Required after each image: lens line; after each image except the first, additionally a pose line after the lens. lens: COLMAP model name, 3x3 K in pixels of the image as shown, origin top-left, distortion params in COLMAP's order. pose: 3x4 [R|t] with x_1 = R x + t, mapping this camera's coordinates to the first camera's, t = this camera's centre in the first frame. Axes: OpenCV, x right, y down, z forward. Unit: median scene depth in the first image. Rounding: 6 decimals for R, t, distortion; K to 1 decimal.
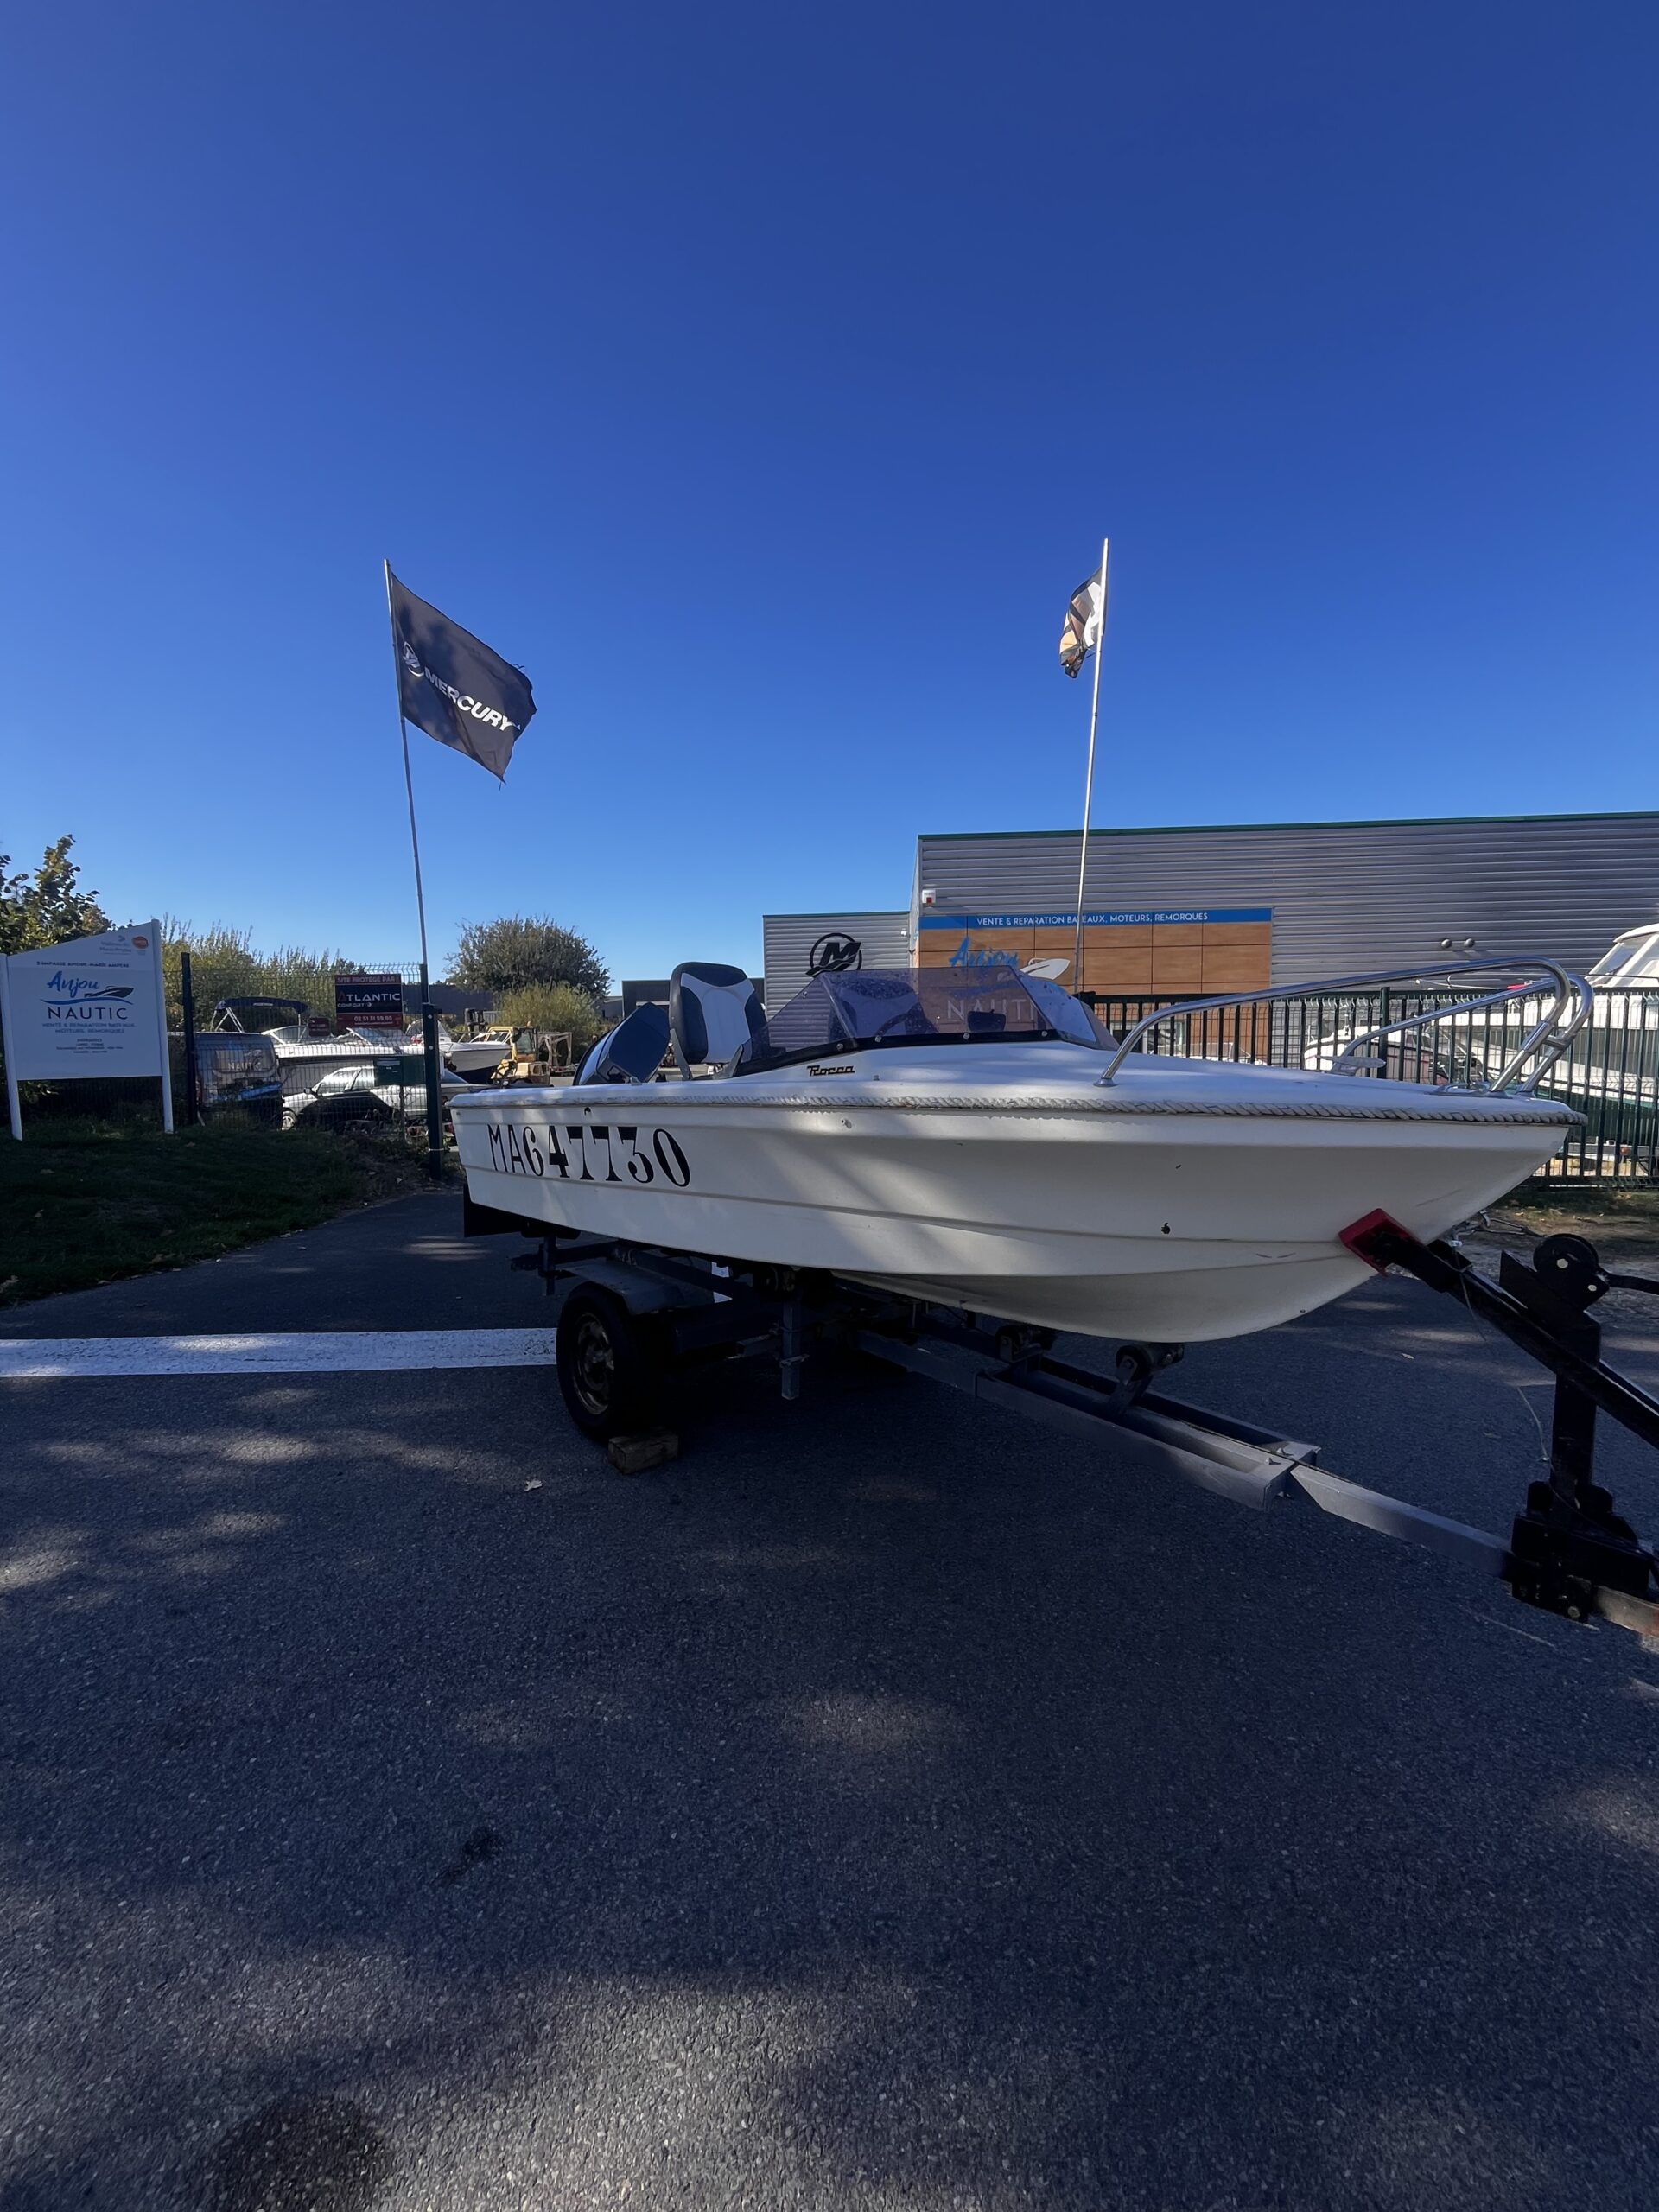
lens RADIAL K [[908.3, 0, 830.2], [0, 908.3, 1101.5], [0, 0, 1]] dist [-0.000269, 0.000597]
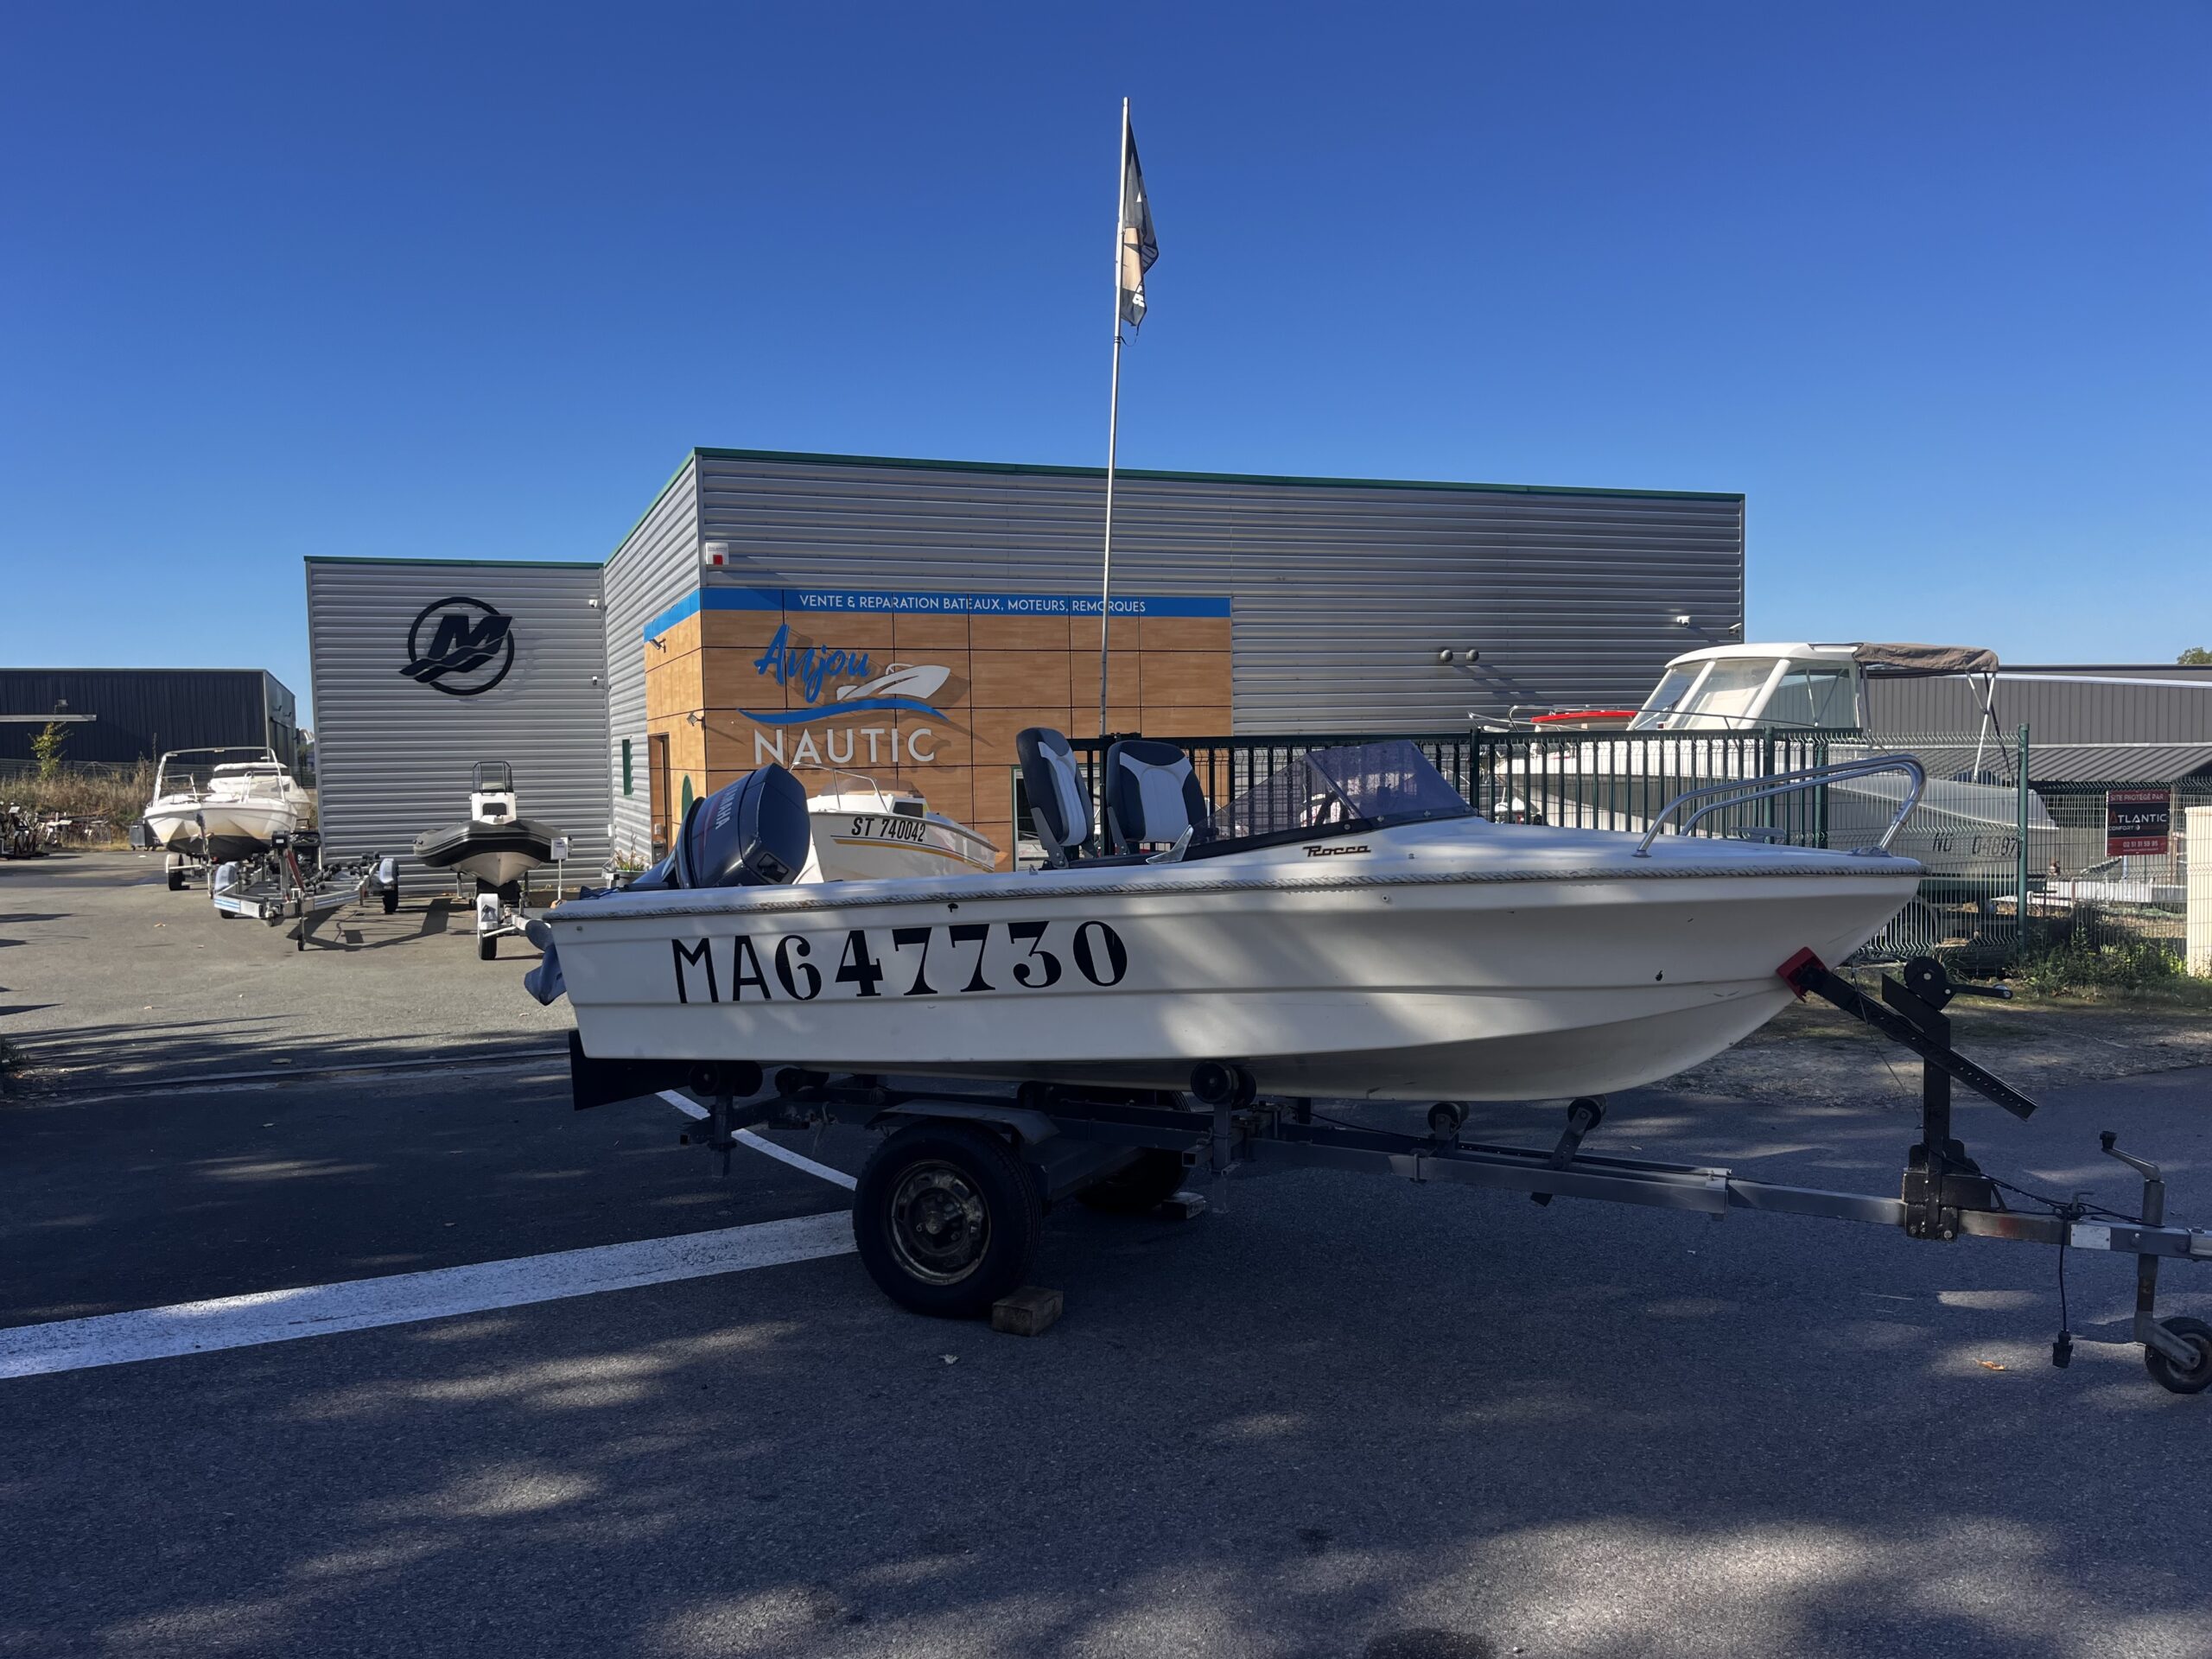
lens RADIAL K [[1673.7, 0, 1098.8], [0, 1673.7, 839.0], [0, 0, 1]] dist [0.081487, -0.114622]
pose [[0.903218, -0.022796, 0.428576, -0.759201], [0.039321, 0.998784, -0.029743, -0.001231], [-0.427377, 0.043717, 0.903016, -0.421186]]
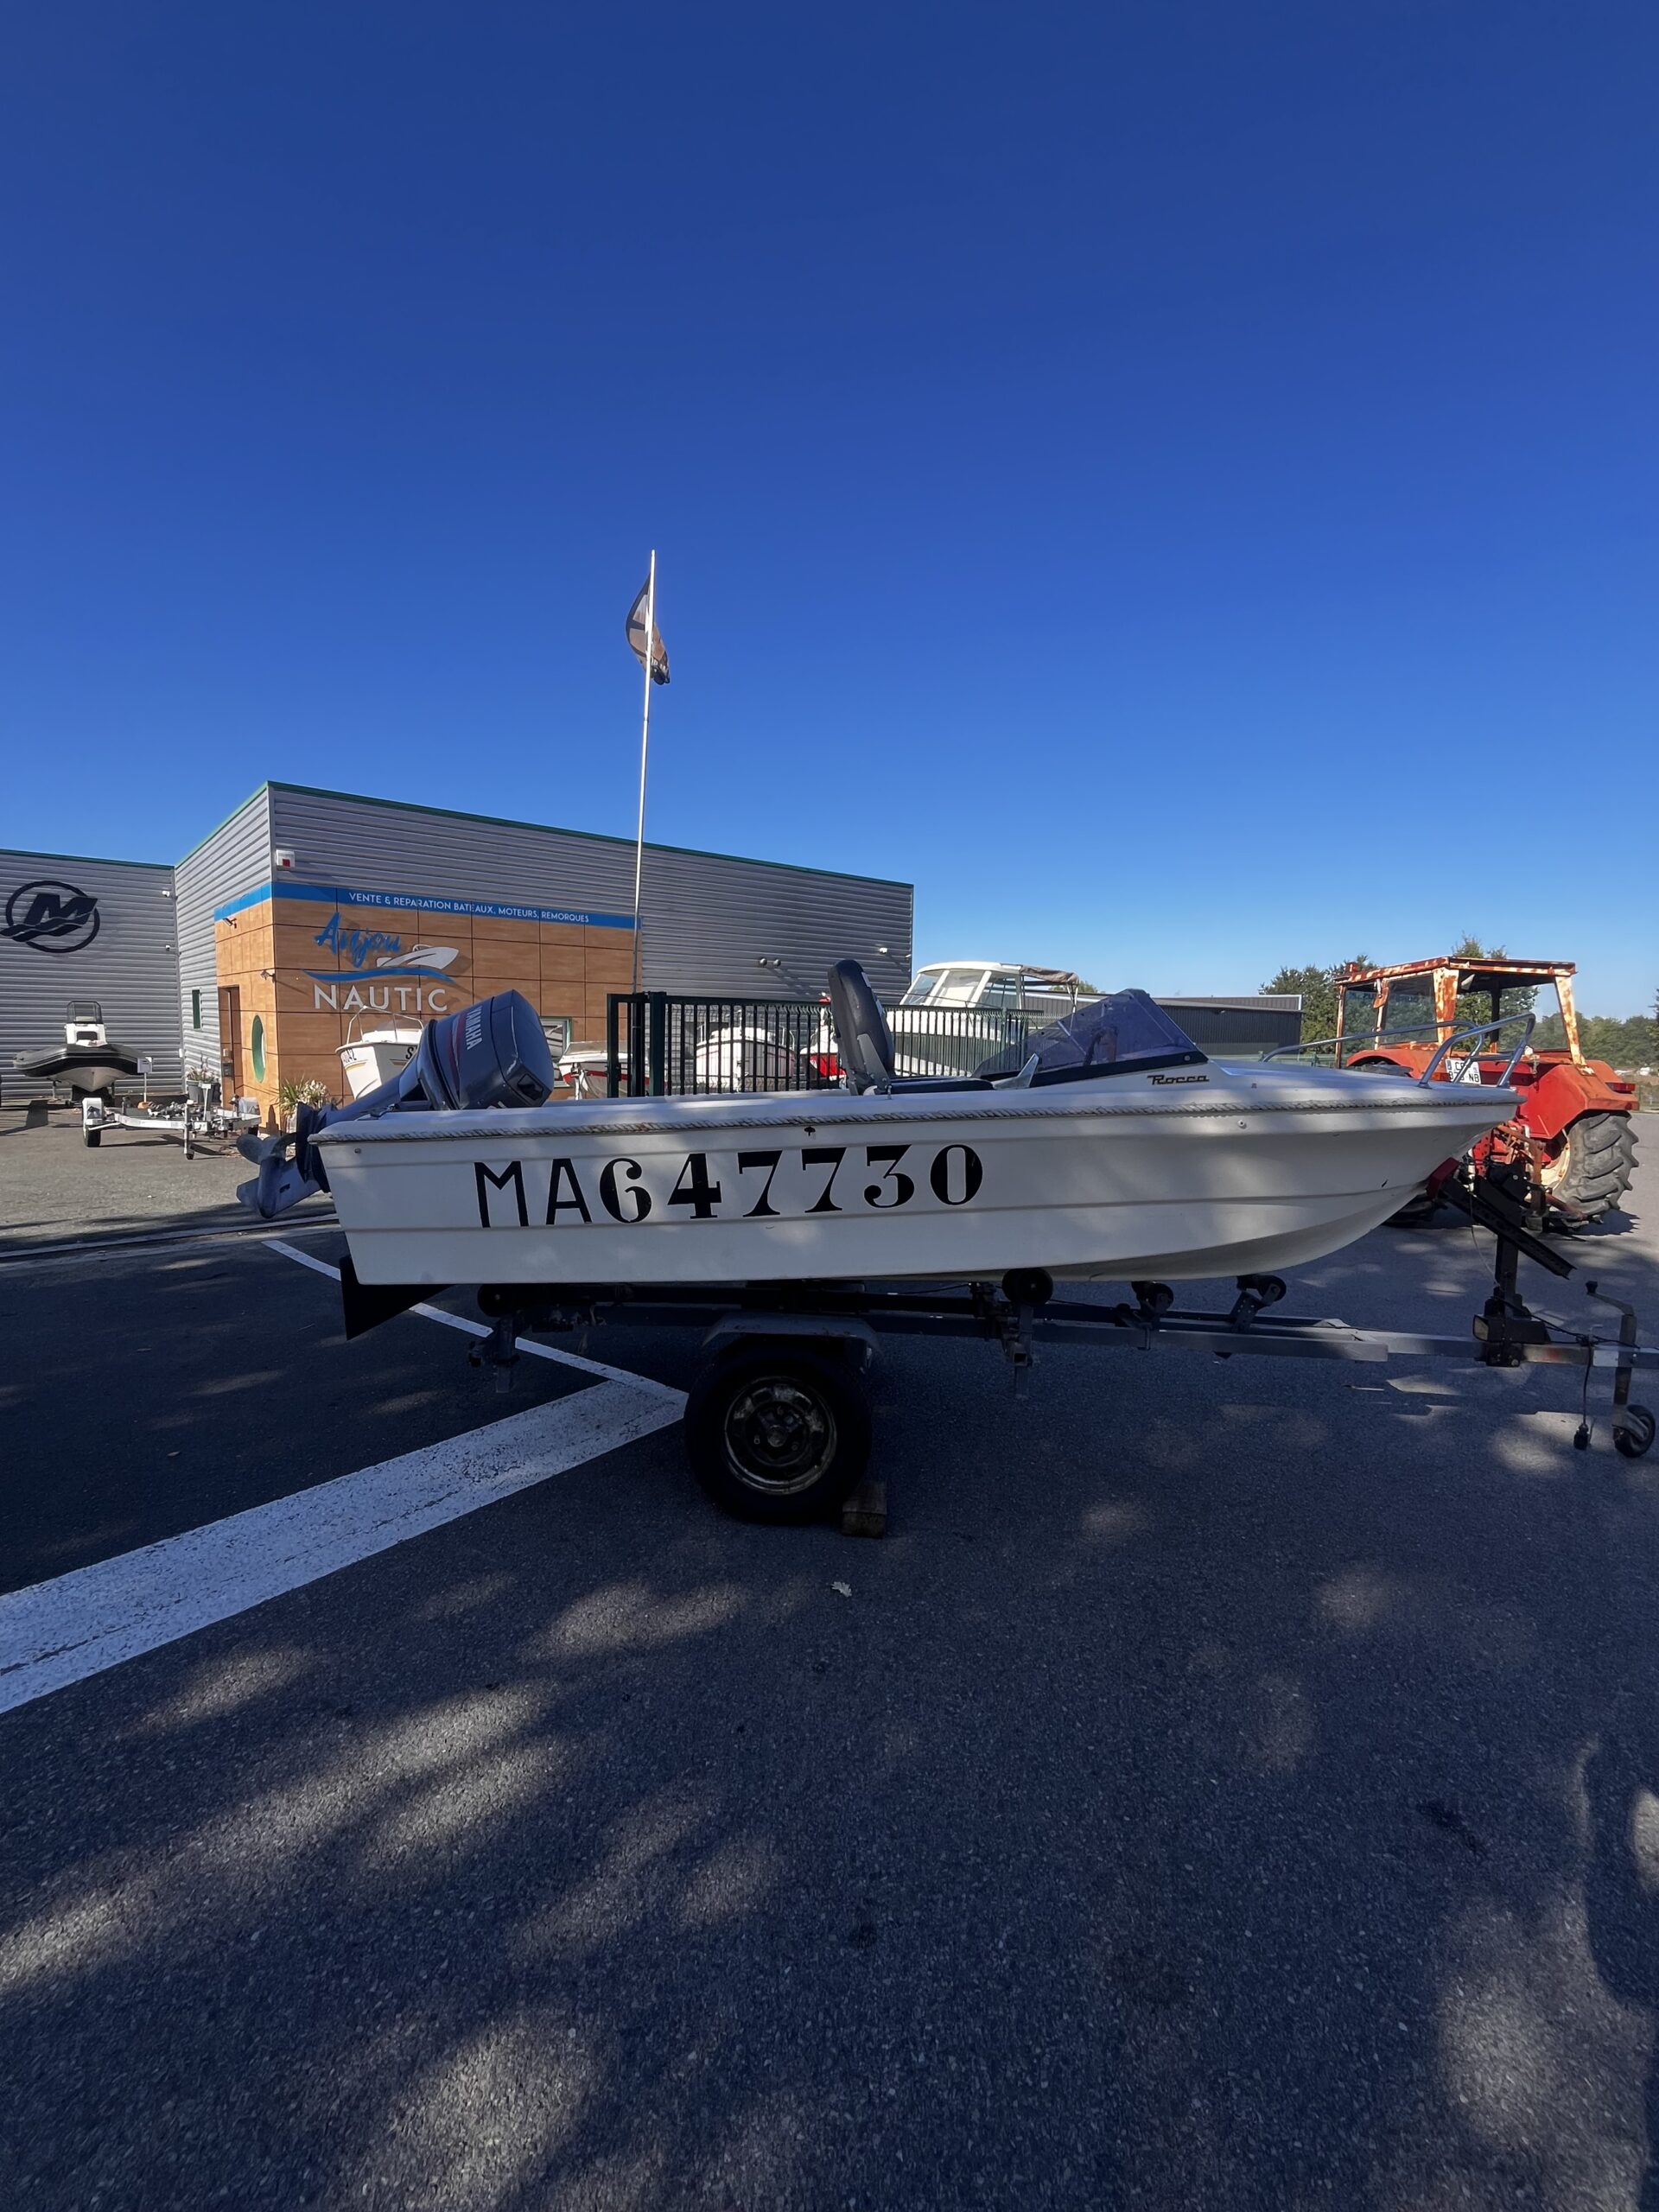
lens RADIAL K [[908.3, 0, 830.2], [0, 908.3, 1101.5], [0, 0, 1]] dist [-0.000269, 0.000597]
pose [[0.696044, -0.036168, 0.717088, -0.807696], [0.031110, 0.999312, 0.020205, -0.031230], [-0.717325, 0.008245, 0.696690, 0.381822]]
